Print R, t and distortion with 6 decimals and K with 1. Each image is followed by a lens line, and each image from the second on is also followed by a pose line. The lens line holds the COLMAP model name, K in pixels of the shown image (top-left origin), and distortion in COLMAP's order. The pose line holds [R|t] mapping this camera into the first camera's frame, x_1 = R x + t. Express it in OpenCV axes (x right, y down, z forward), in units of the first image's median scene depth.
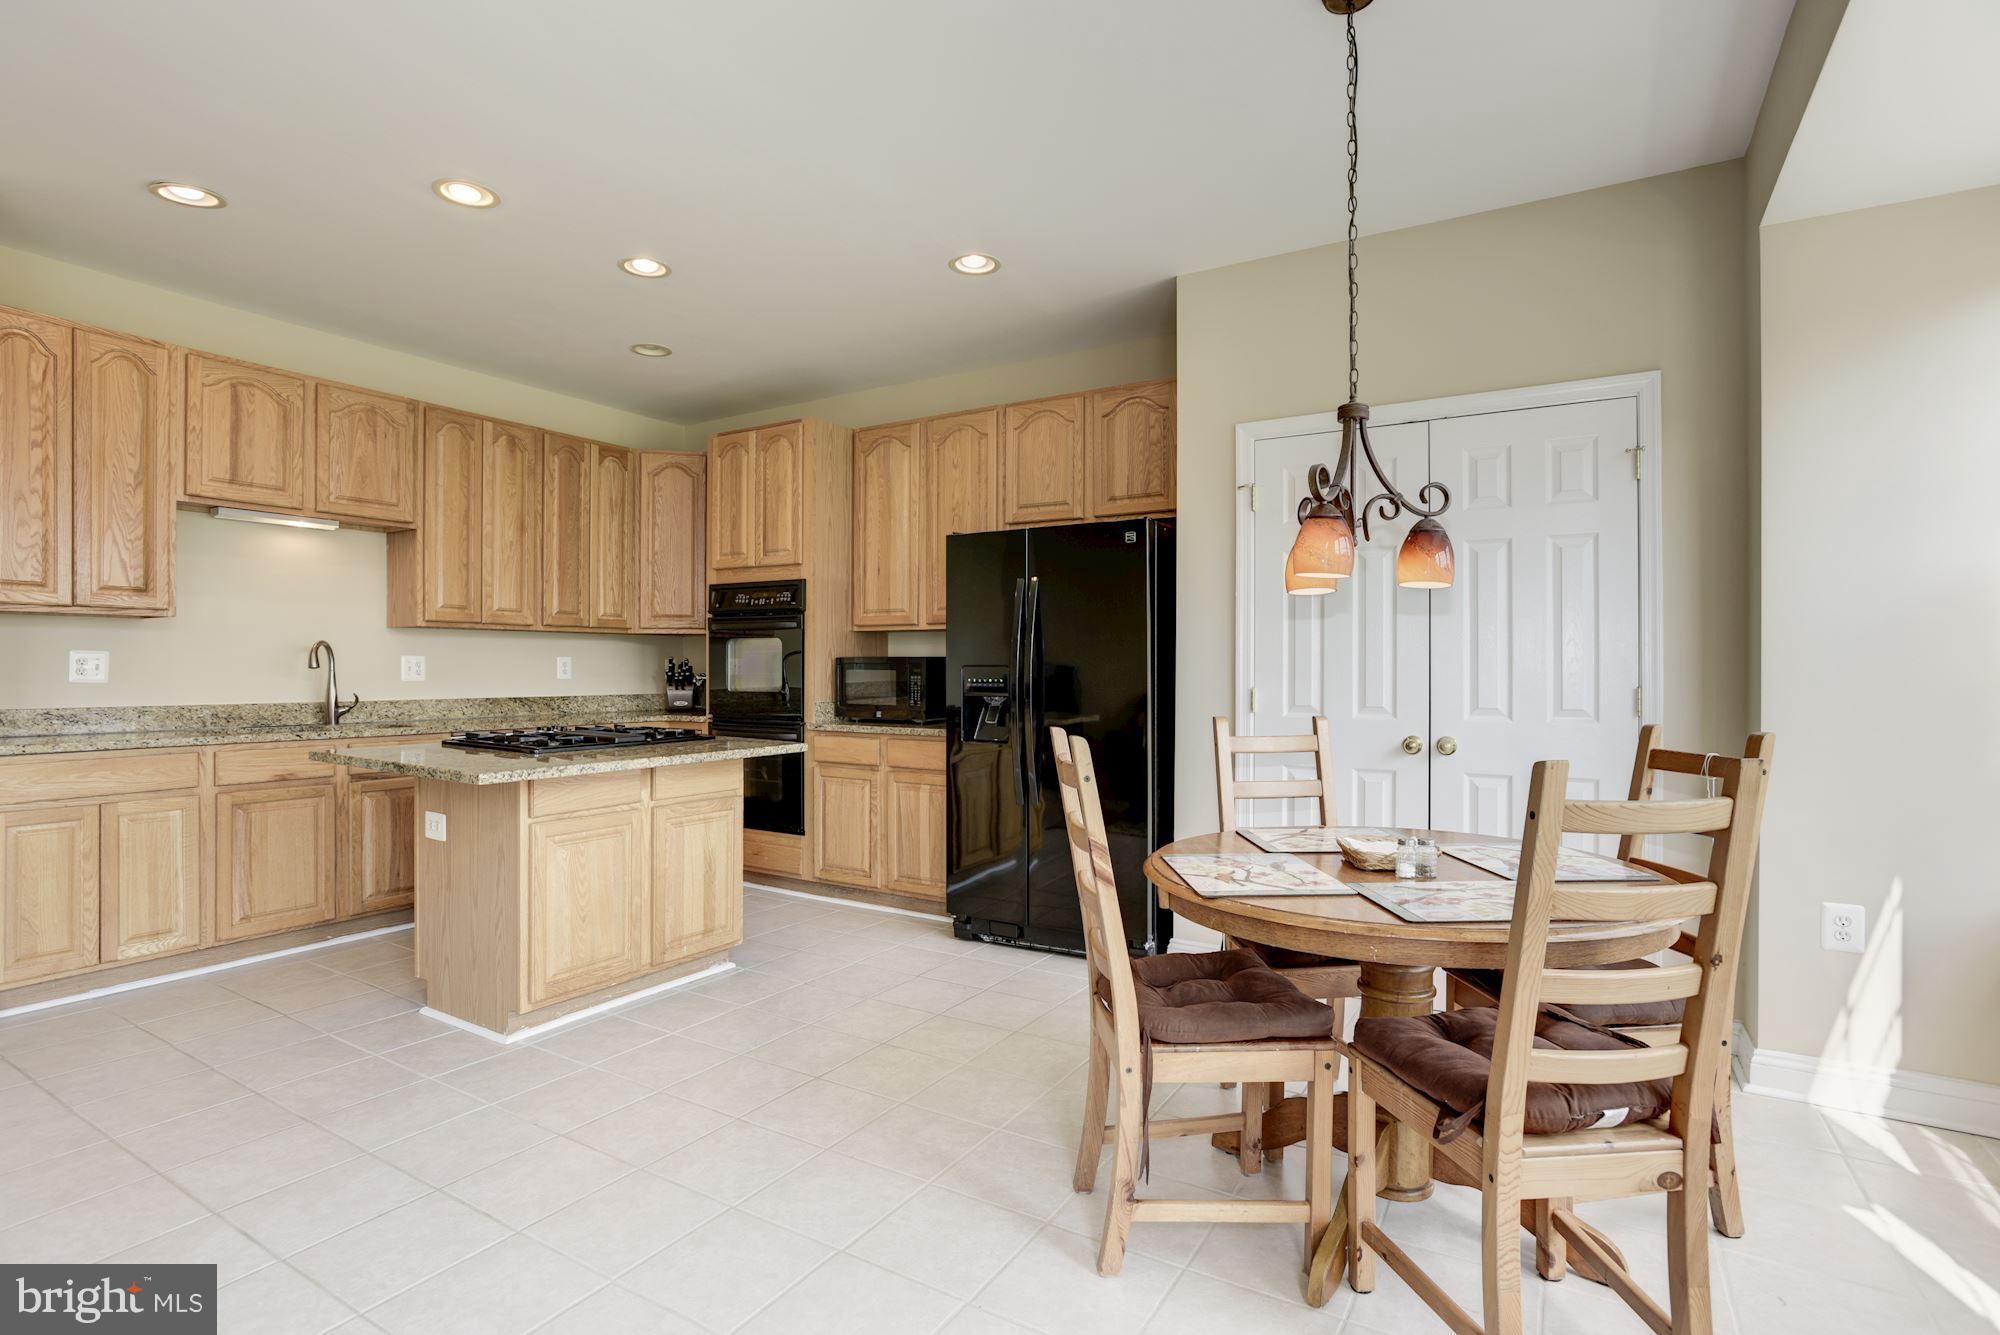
lens RADIAL K [[965.8, 0, 998.0], [0, 965.8, 670.7], [0, 0, 1]] dist [-0.047733, 0.020956]
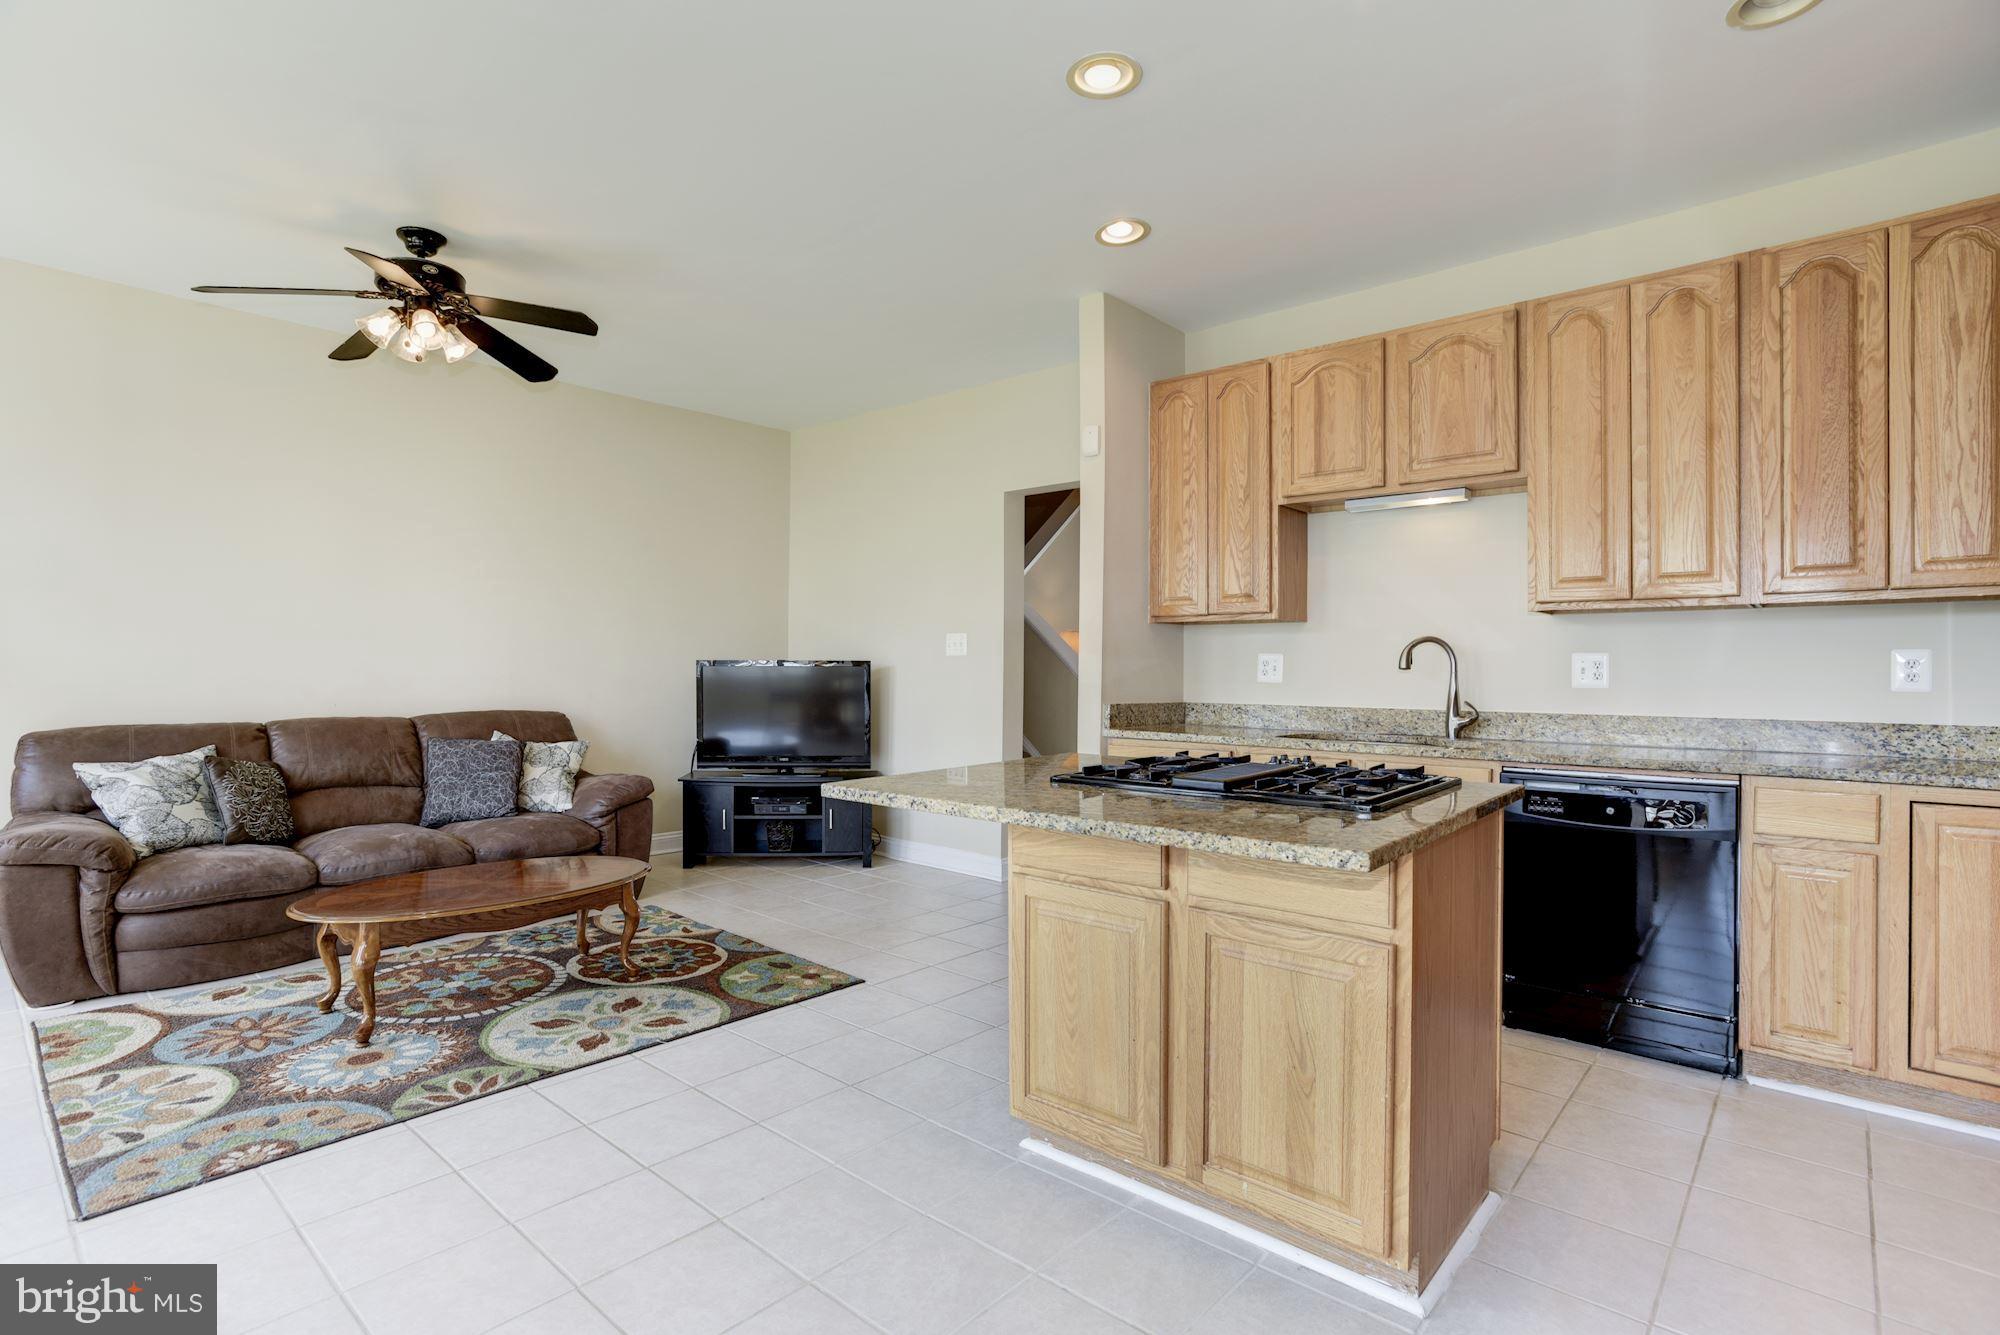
lens RADIAL K [[965.8, 0, 1002.5], [0, 965.8, 666.1], [0, 0, 1]] dist [-0.047733, 0.020956]
pose [[-0.173563, -0.006358, -0.984802, 0.183638], [-0.007493, 0.999959, -0.005135, 0.001558], [0.984794, 0.006488, -0.173604, 0.783972]]
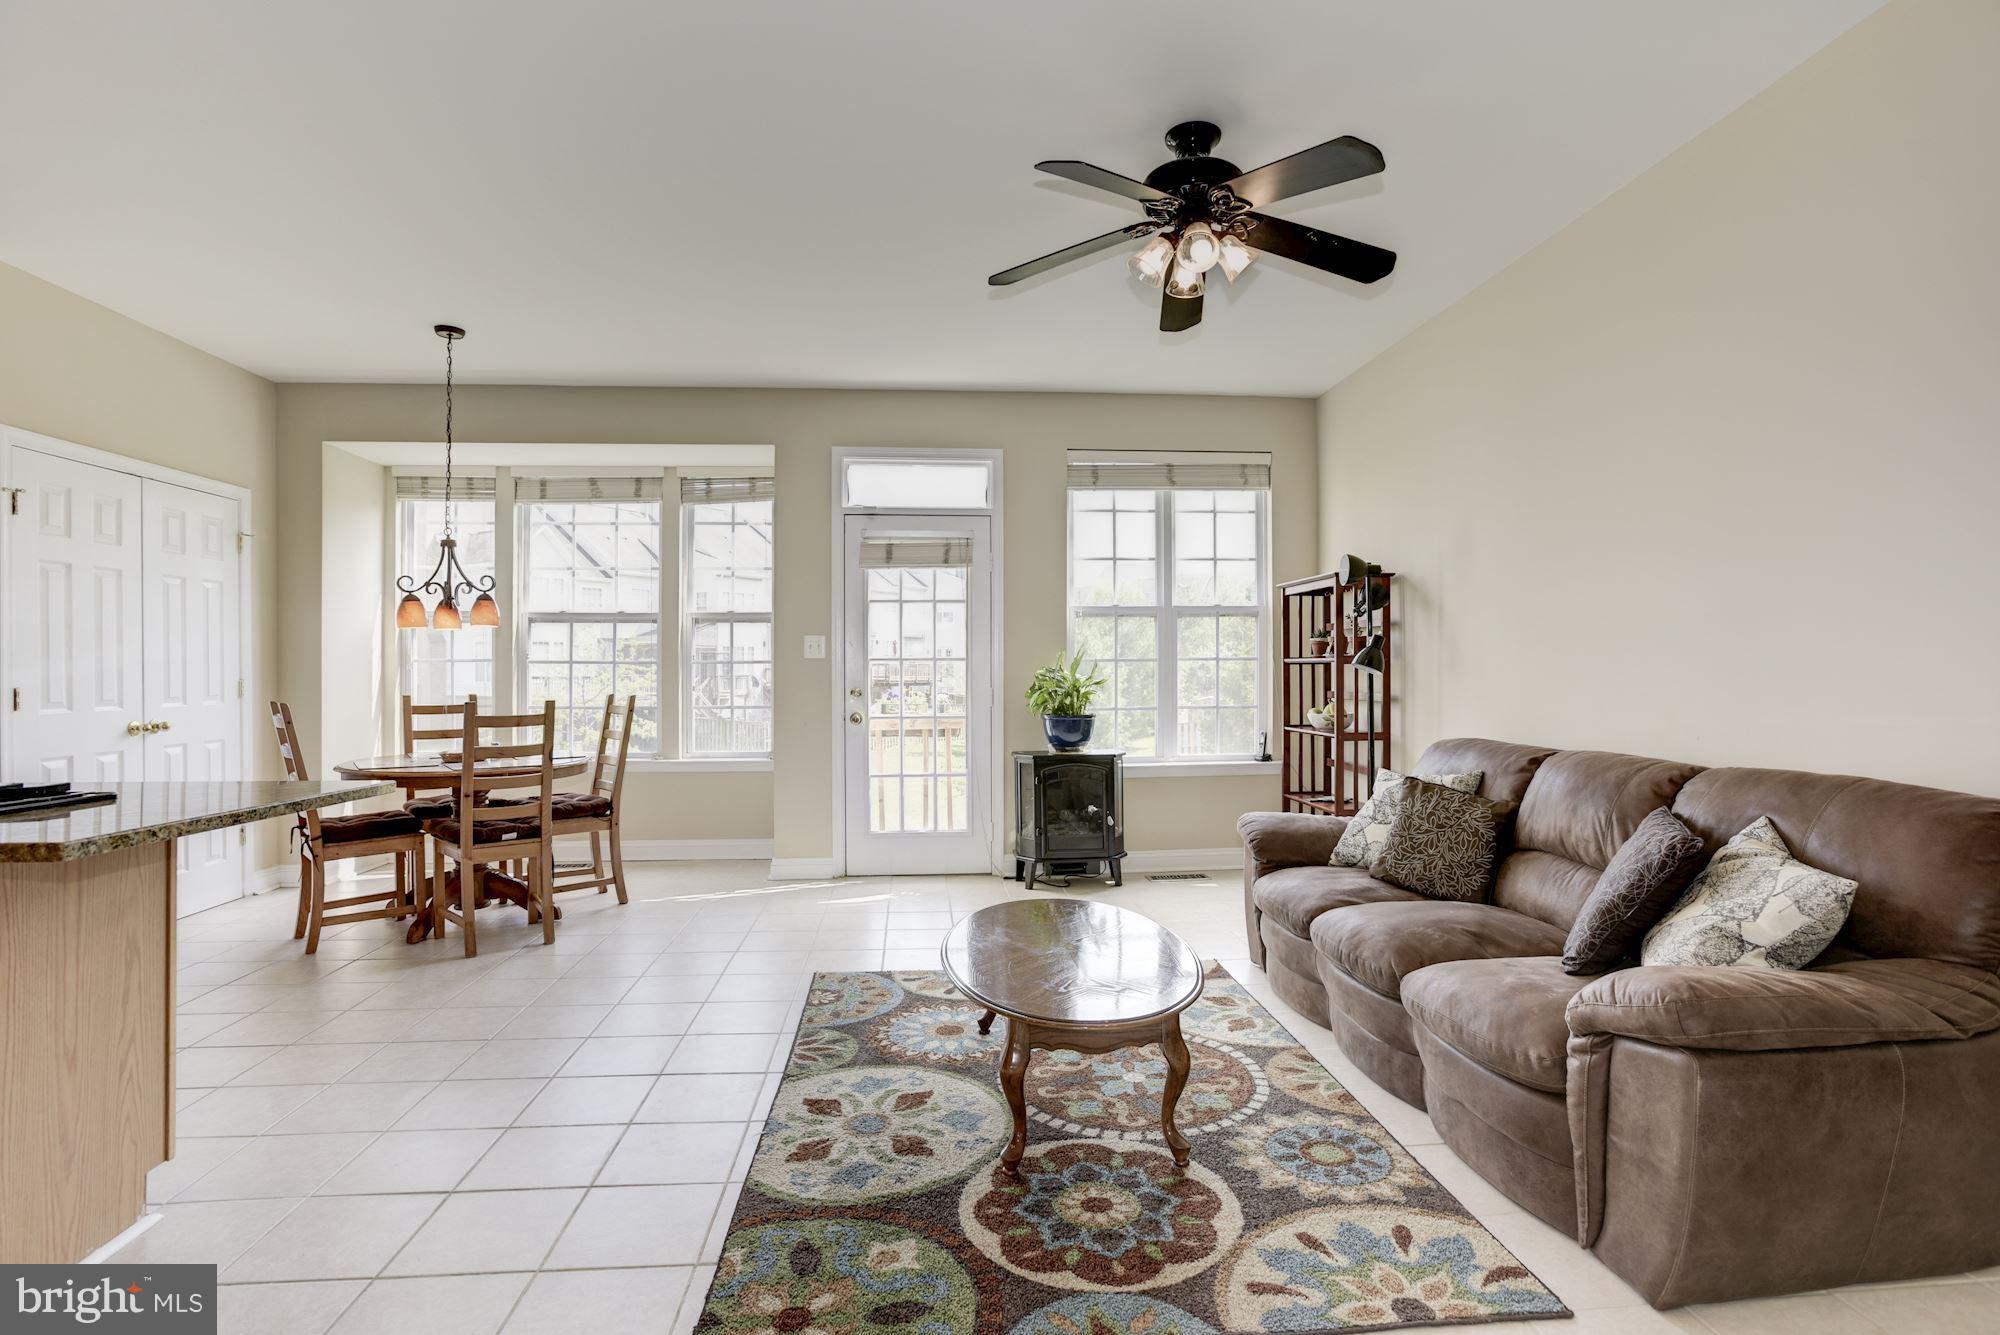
lens RADIAL K [[965.8, 0, 1007.0], [0, 965.8, 669.9], [0, 0, 1]] dist [-0.047733, 0.020956]
pose [[-0.592898, -0.003855, 0.805268, -1.001246], [-0.000970, 0.999991, 0.004073, -0.005282], [-0.805277, 0.001634, -0.592896, 0.636868]]
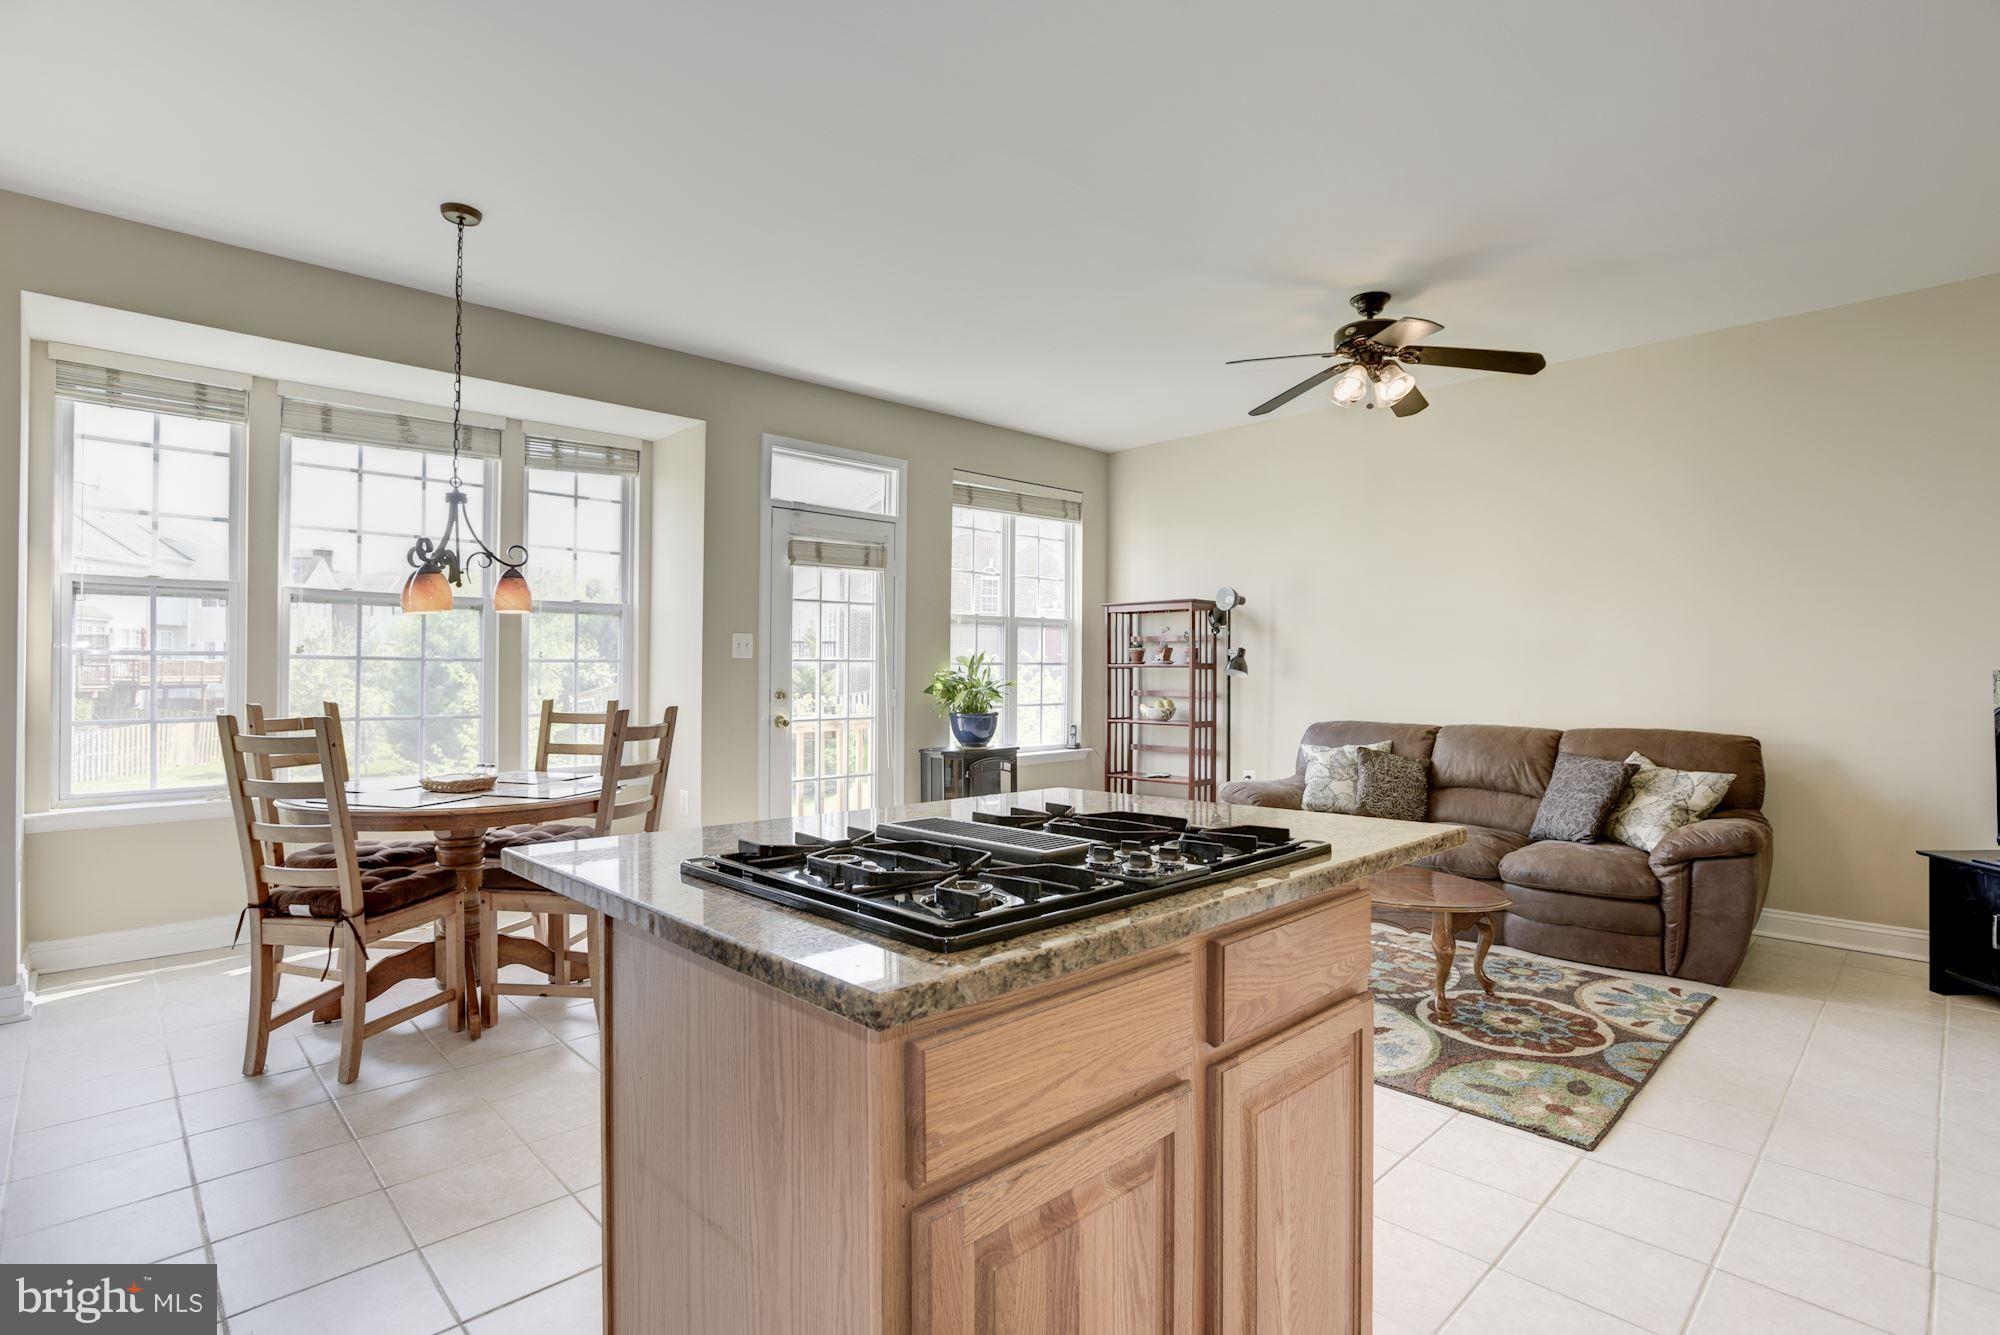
lens RADIAL K [[965.8, 0, 1003.3], [0, 965.8, 671.5], [0, 0, 1]] dist [-0.047733, 0.020956]
pose [[-0.967734, -0.008906, 0.251816, -0.431714], [-0.009025, 0.999959, 0.000681, -0.002591], [-0.251812, -0.001613, -0.967775, 1.142220]]
